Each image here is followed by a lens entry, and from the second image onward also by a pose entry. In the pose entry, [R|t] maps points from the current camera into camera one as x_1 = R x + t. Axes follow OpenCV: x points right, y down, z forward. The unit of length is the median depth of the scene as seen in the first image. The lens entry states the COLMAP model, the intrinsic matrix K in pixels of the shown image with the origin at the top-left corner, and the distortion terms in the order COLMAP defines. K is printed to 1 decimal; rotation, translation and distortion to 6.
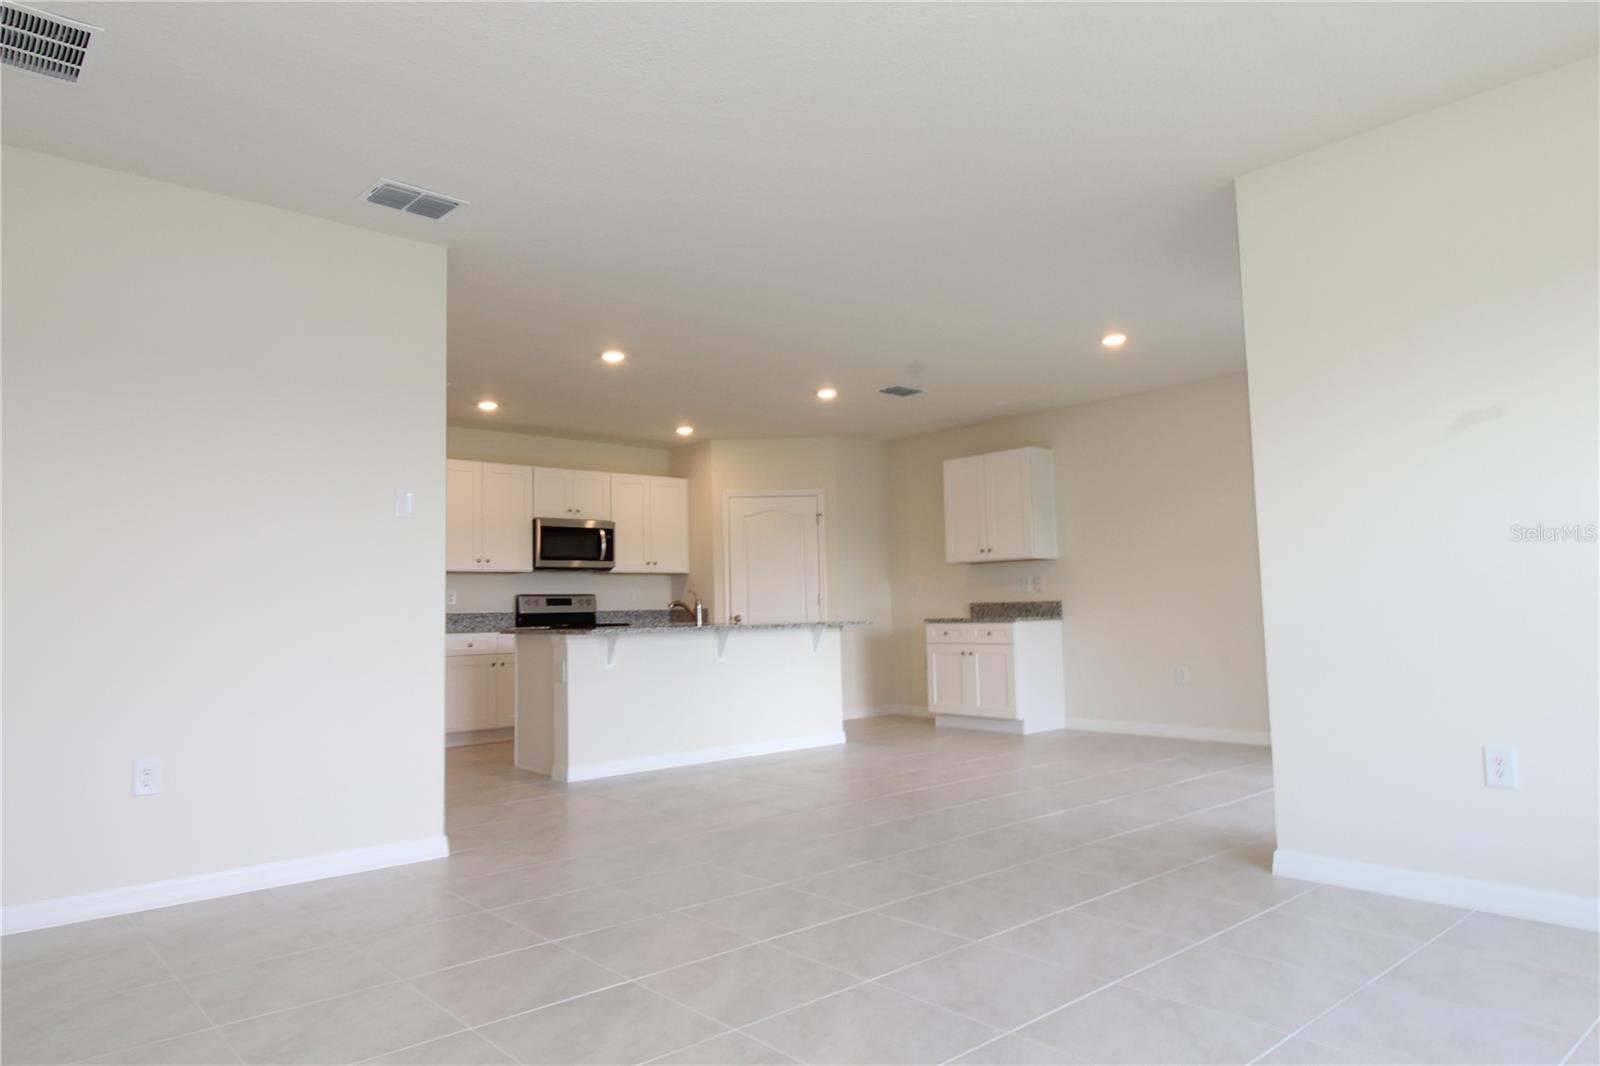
lens RADIAL K [[1007.6, 0, 800.0], [0, 1007.6, 533.0], [0, 0, 1]] dist [0.022451, -0.016142]
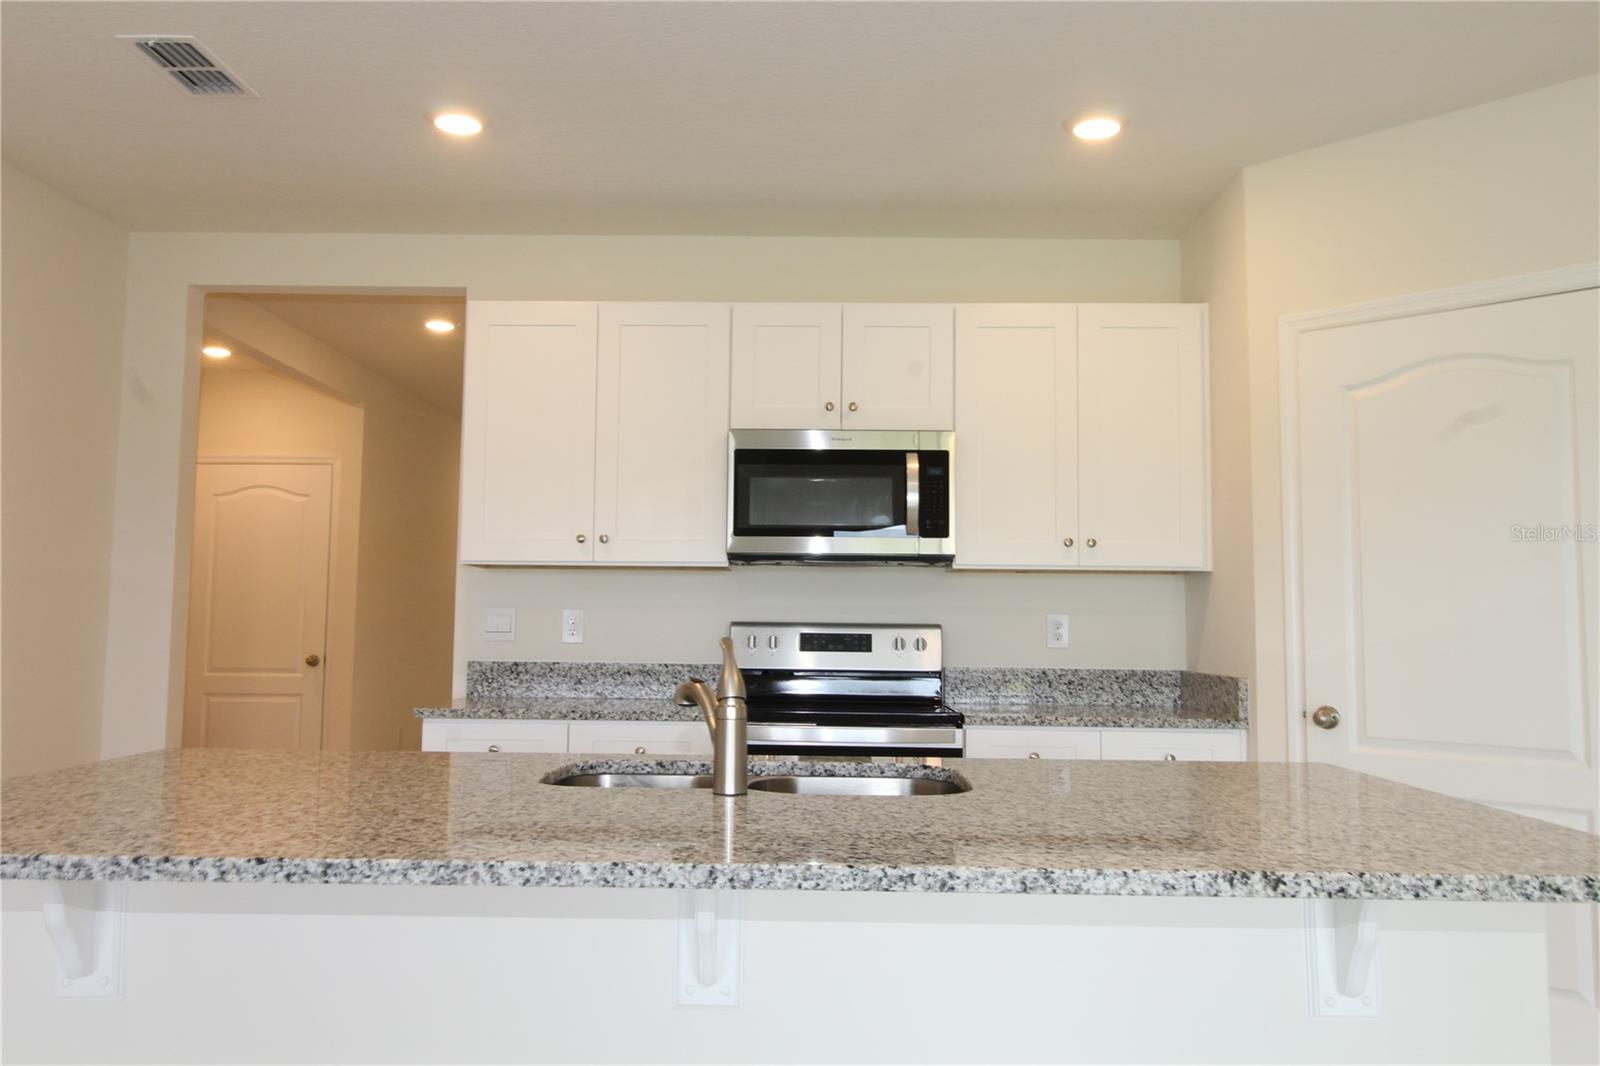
lens RADIAL K [[1231.8, 0, 793.3], [0, 1231.8, 524.9], [0, 0, 1]] dist [0.007126, -0.004516]
pose [[0.726237, -0.021150, -0.687119, 0.085273], [0.024702, 0.999684, -0.004663, 0.024515], [0.687000, -0.013587, 0.726530, 0.649232]]
